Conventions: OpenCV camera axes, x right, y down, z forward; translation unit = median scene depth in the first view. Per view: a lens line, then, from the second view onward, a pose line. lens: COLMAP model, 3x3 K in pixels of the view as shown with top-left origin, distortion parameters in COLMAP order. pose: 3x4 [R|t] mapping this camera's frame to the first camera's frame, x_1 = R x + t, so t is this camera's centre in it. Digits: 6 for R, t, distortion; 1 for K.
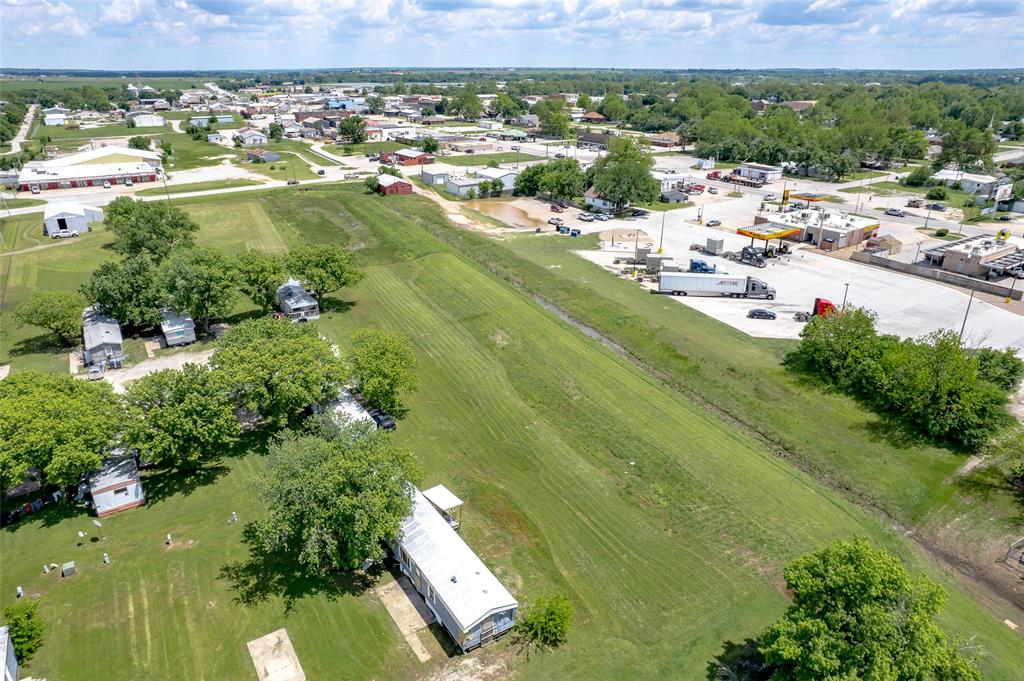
lens RADIAL K [[665.4, 0, 507.8], [0, 665.4, 329.3], [0, 0, 1]] dist [-0.071128, 0.059226]
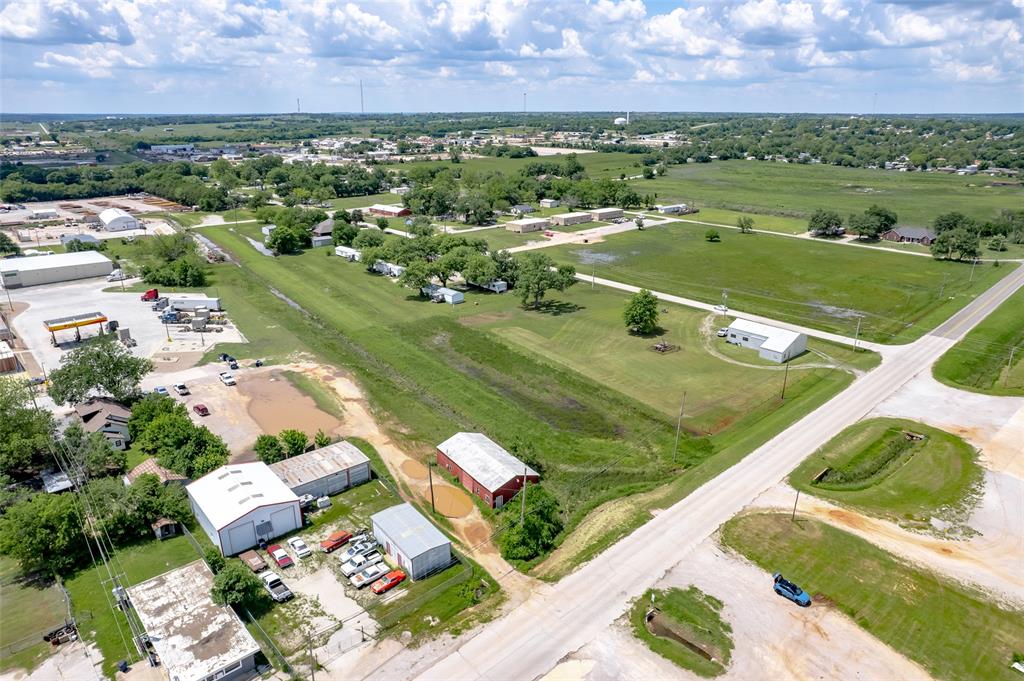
lens RADIAL K [[665.4, 0, 507.8], [0, 665.4, 329.3], [0, 0, 1]] dist [-0.071128, 0.059226]
pose [[-0.987966, 0.051534, -0.145835, -0.185820], [-0.053844, 0.769298, 0.636617, -0.890096], [0.144998, 0.636808, -0.757266, 1.920601]]
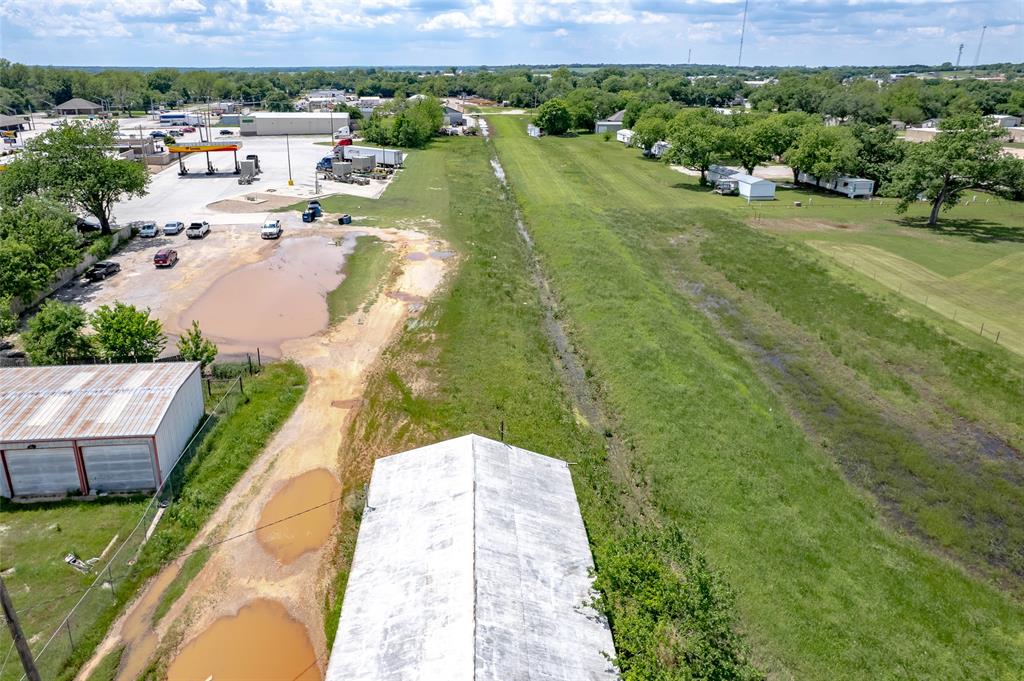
lens RADIAL K [[675.2, 0, 457.2], [0, 675.2, 321.7], [0, 0, 1]] dist [-0.085319, 0.062703]
pose [[-0.897270, -0.156232, 0.412914, -0.309479], [0.163954, 0.750481, 0.640232, -0.473761], [-0.409909, 0.642160, -0.647770, 1.528406]]
